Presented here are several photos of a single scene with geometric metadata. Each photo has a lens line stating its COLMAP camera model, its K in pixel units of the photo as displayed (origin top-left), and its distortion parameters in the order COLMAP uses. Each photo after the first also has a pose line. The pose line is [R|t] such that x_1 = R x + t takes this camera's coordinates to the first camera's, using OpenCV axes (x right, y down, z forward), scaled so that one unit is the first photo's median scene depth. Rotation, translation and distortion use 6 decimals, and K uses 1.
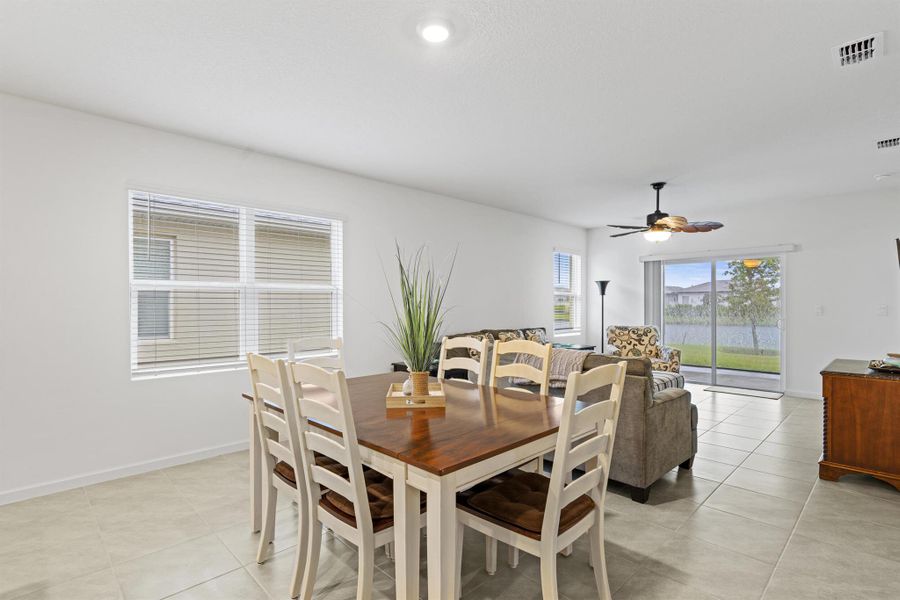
lens RADIAL K [[439.5, 0, 448.4], [0, 439.5, 308.5], [0, 0, 1]] dist [0.000885, 0.000308]
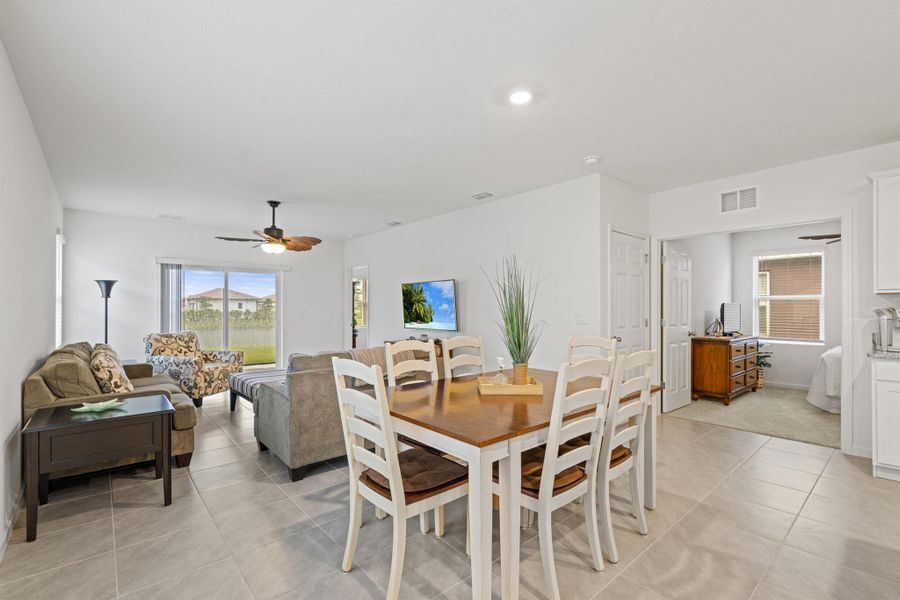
lens RADIAL K [[402.3, 0, 449.7], [0, 402.3, 306.8], [0, 0, 1]] dist [-0.001789, 0.000455]
pose [[0.057638, 0.010973, 0.998277, -0.403874], [0.008562, 0.999897, -0.011486, -0.000324], [-0.998301, 0.009209, 0.057538, 0.382463]]
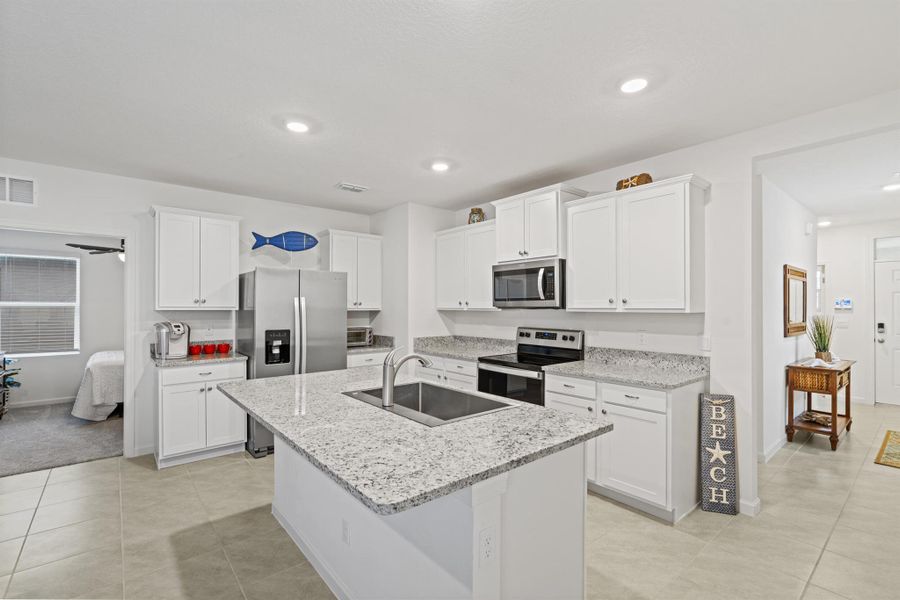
lens RADIAL K [[404.5, 0, 448.0], [0, 404.5, 309.8], [0, 0, 1]] dist [-0.000910, 0.000237]
pose [[-0.996779, 0.003917, 0.080107, -0.336967], [0.005163, 0.999869, 0.015360, -0.025276], [-0.080036, 0.015724, -0.996668, 0.426198]]
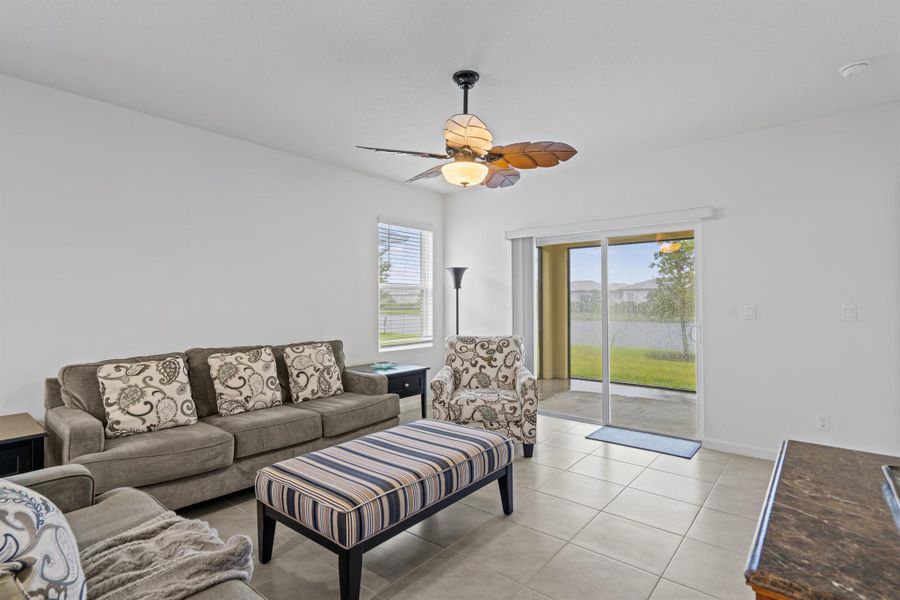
lens RADIAL K [[448.2, 0, 451.2], [0, 448.2, 297.1], [0, 0, 1]] dist [-0.002676, 0.000109]
pose [[0.994588, 0.001931, 0.103879, 0.312683], [-0.000006, 0.999828, -0.018529, -0.005253], [-0.103897, 0.018428, 0.994417, 0.364009]]
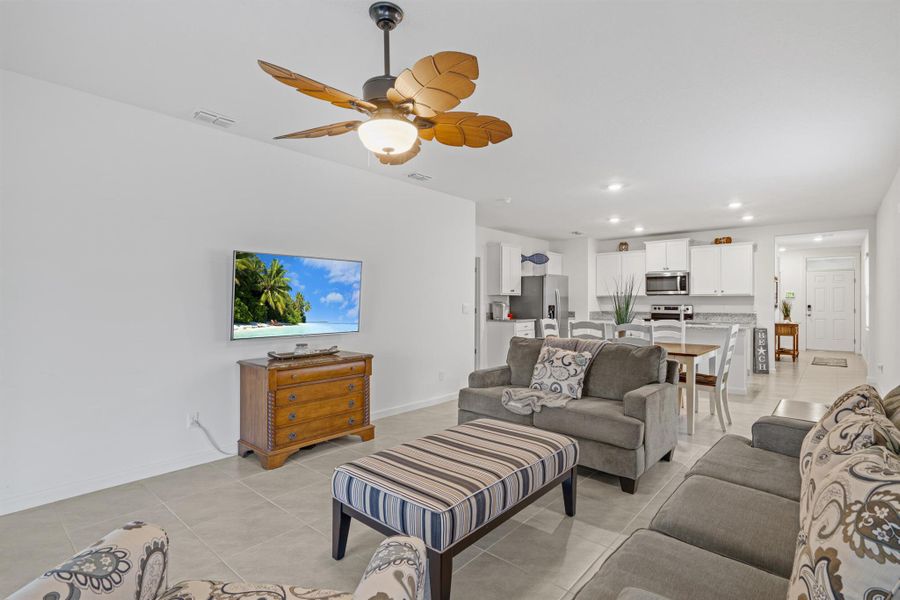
lens RADIAL K [[437.0, 0, 450.0], [0, 437.0, 300.0], [0, 0, 1]] dist [0.003803, 0.000465]
pose [[-0.997034, 0.002069, -0.076936, 0.348037], [0.001665, 0.999984, 0.005325, -0.010597], [0.076946, 0.005181, -0.997022, 1.098589]]
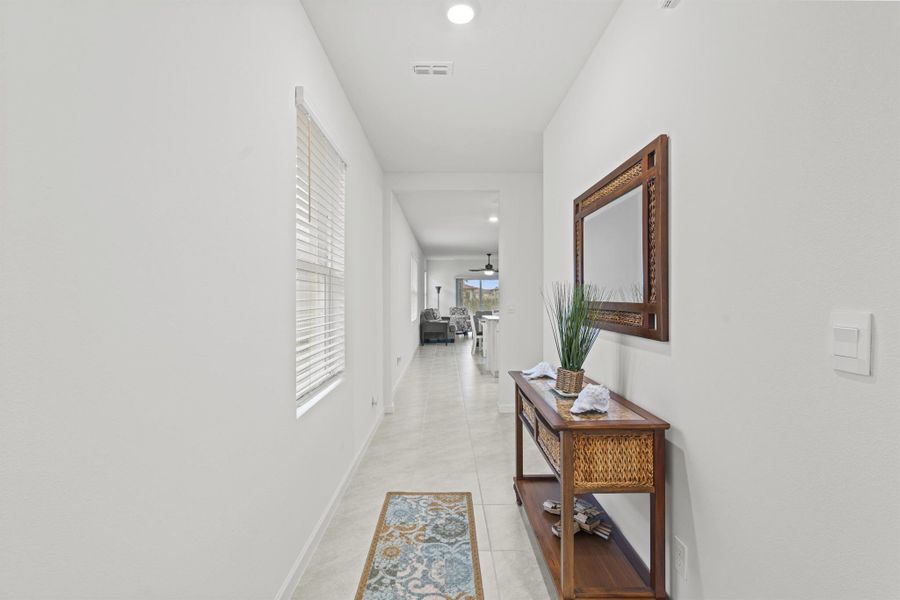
lens RADIAL K [[404.5, 0, 448.0], [0, 404.5, 309.8], [0, 0, 1]] dist [-0.000910, 0.000237]
pose [[0.693455, -0.017700, 0.720283, -1.181396], [0.003874, 0.999775, 0.020839, 0.009917], [-0.720490, -0.011660, 0.693367, -0.440846]]
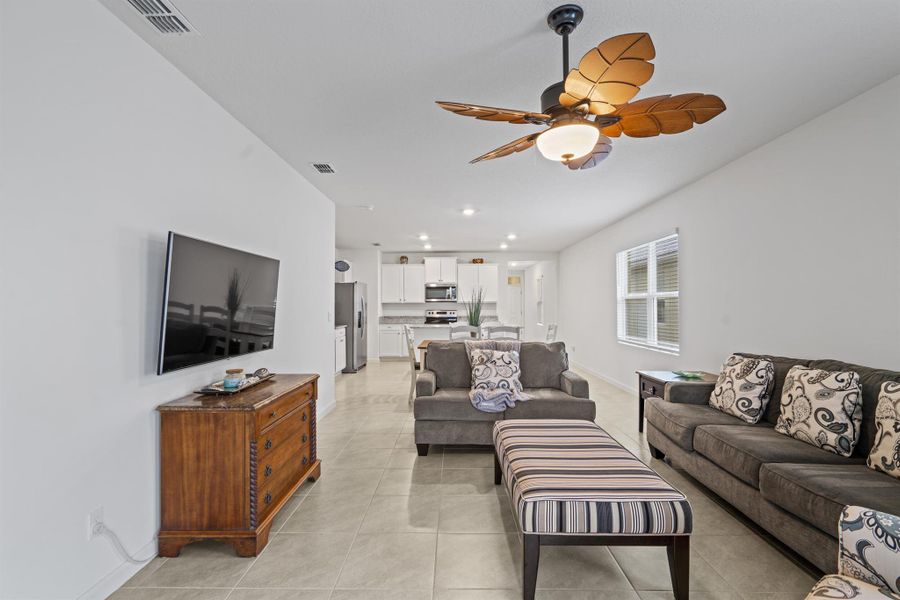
lens RADIAL K [[405.6, 0, 450.0], [0, 405.6, 300.0], [0, 0, 1]] dist [-0.004465, 0.001397]
pose [[-0.707517, -0.005318, -0.706676, 0.632748], [0.000212, 0.999970, -0.007738, -0.013331], [0.706696, -0.005625, -0.707495, 0.921886]]
